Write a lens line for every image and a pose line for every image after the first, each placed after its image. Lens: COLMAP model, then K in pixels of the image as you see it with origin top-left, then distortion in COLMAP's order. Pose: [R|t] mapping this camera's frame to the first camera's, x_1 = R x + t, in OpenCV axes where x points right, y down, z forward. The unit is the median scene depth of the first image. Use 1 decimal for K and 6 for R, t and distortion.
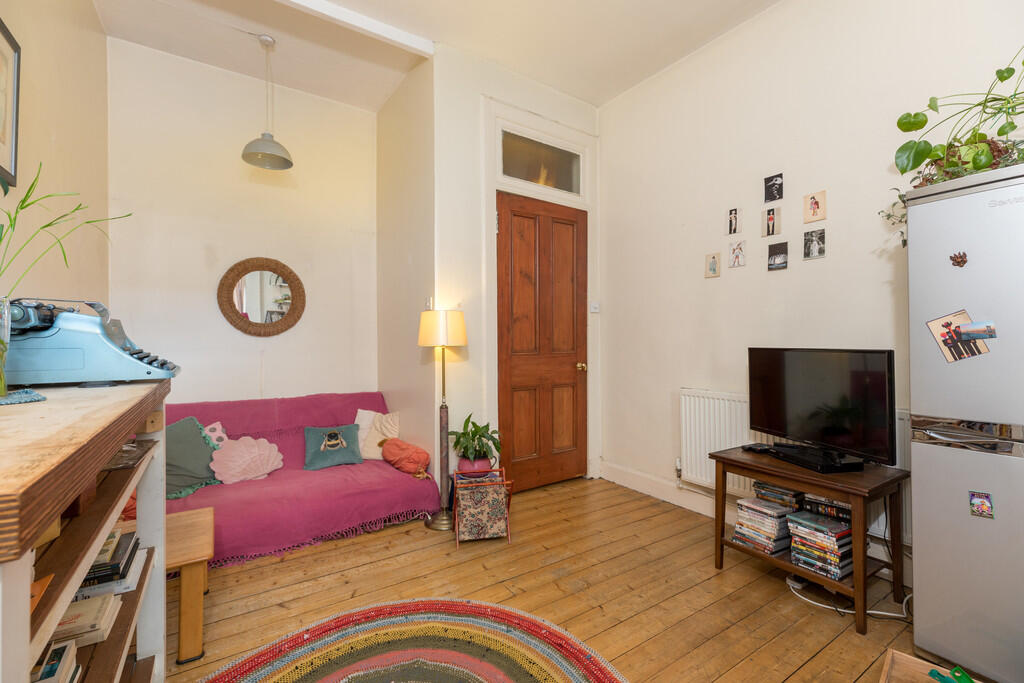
lens RADIAL K [[462.2, 0, 514.3], [0, 462.2, 341.6], [0, 0, 1]] dist [0.004896, 0.000323]
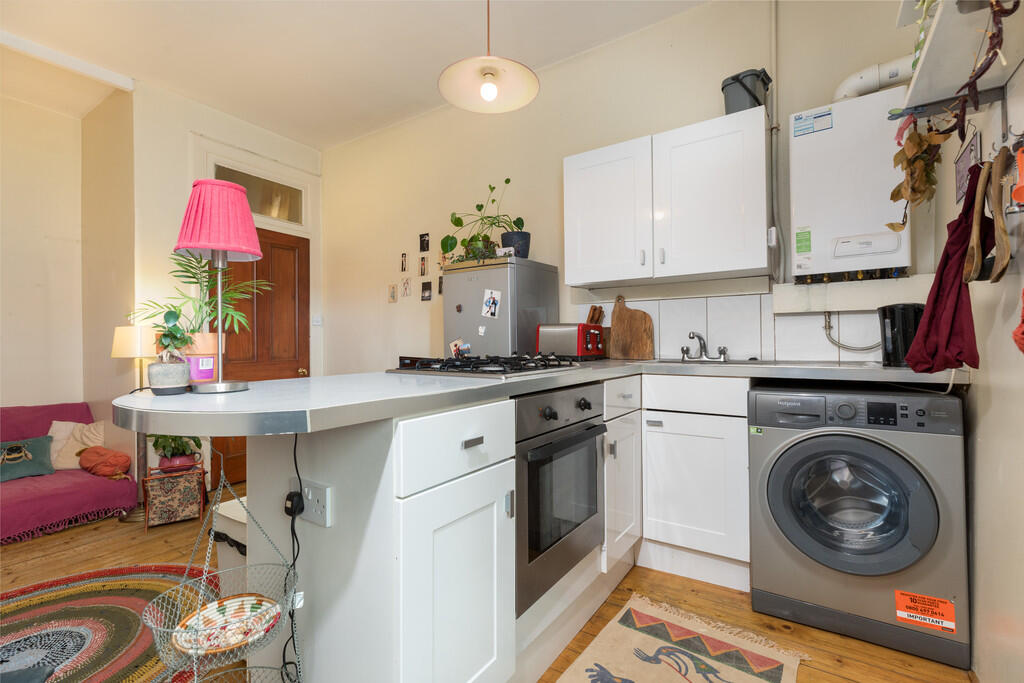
lens RADIAL K [[462.2, 0, 511.2], [0, 462.2, 340.8], [0, 0, 1]] dist [0.004896, 0.000323]
pose [[0.925714, -0.001121, 0.378222, 0.254278], [0.002250, 0.999994, -0.002542, -0.026118], [-0.378217, 0.003205, 0.925712, -0.378026]]
